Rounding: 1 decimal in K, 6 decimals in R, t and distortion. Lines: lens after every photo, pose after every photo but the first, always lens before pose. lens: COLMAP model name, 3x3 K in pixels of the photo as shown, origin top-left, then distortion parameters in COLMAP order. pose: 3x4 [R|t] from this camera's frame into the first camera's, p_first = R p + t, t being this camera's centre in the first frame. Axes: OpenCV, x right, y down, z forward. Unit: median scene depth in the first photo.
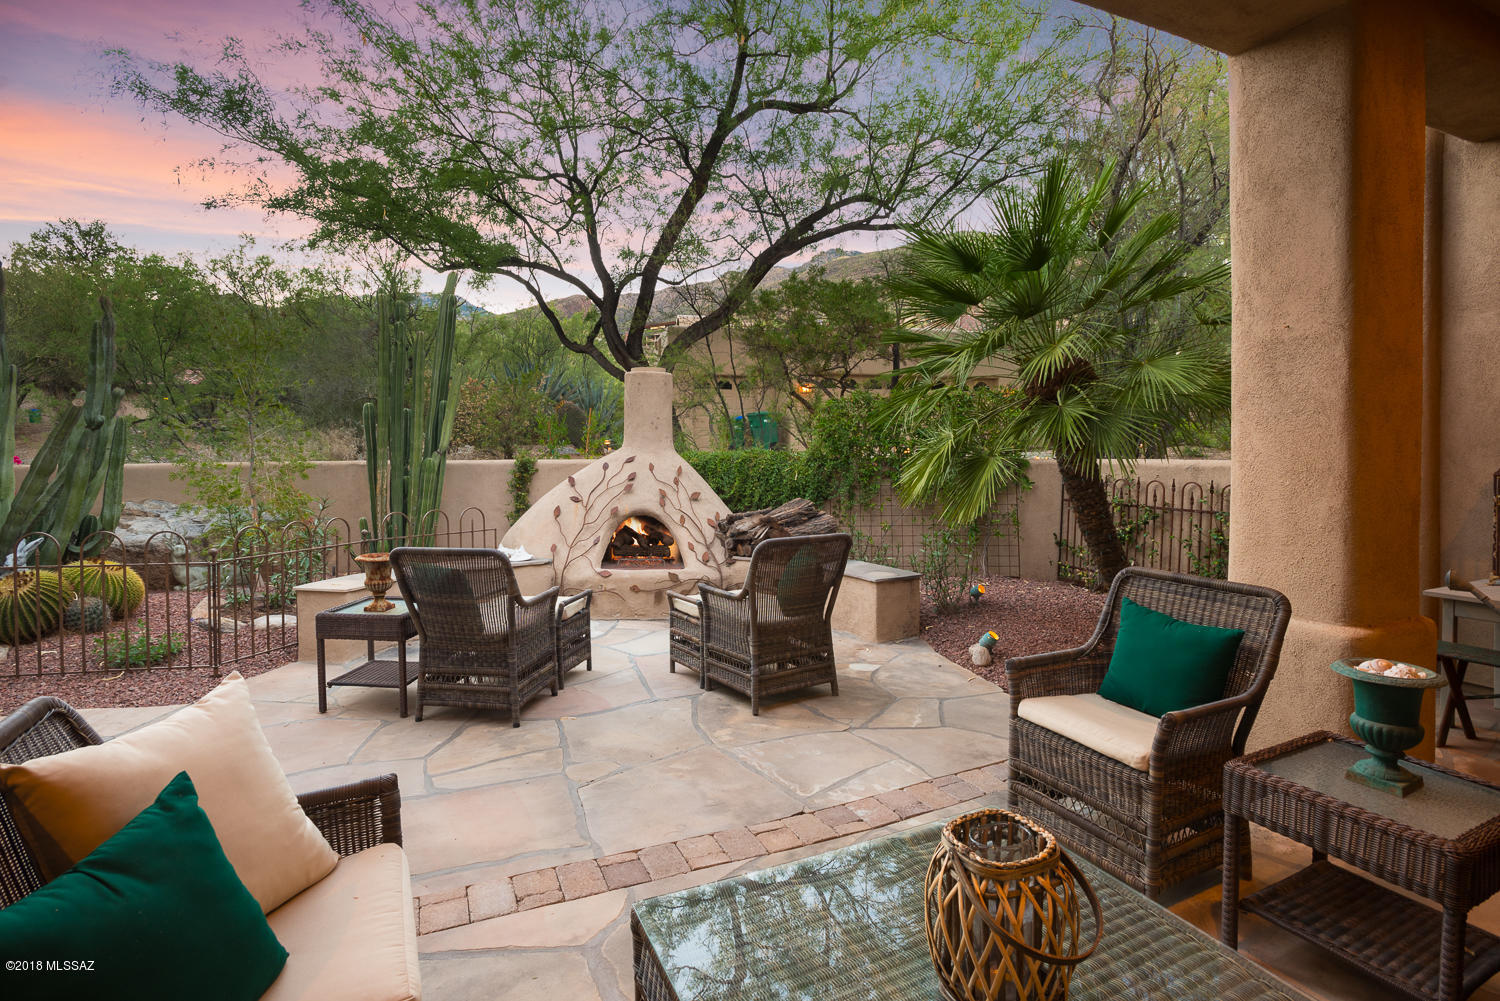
lens RADIAL K [[713.7, 0, 746.7], [0, 713.7, 497.4], [0, 0, 1]] dist [-0.000852, 0.001691]
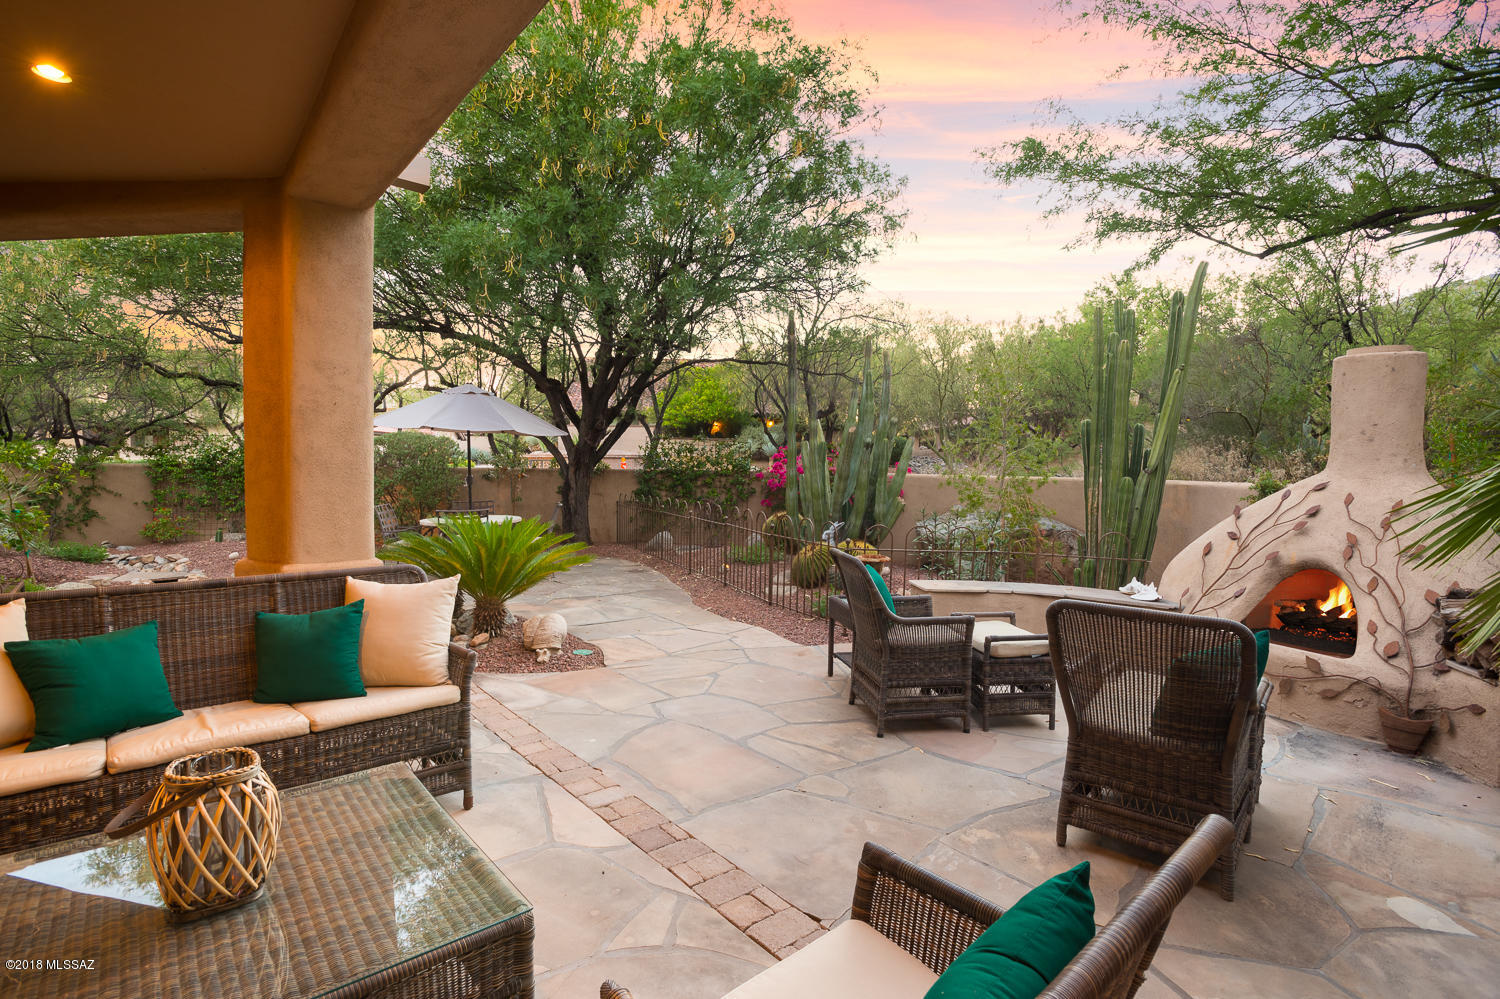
lens RADIAL K [[713.7, 0, 747.0], [0, 713.7, 495.1], [0, 0, 1]] dist [-0.000852, 0.001691]
pose [[0.306487, 0.042835, -0.950911, 0.506645], [-0.067750, 0.997435, 0.023094, -0.036528], [0.949461, 0.057346, 0.308602, 0.399241]]
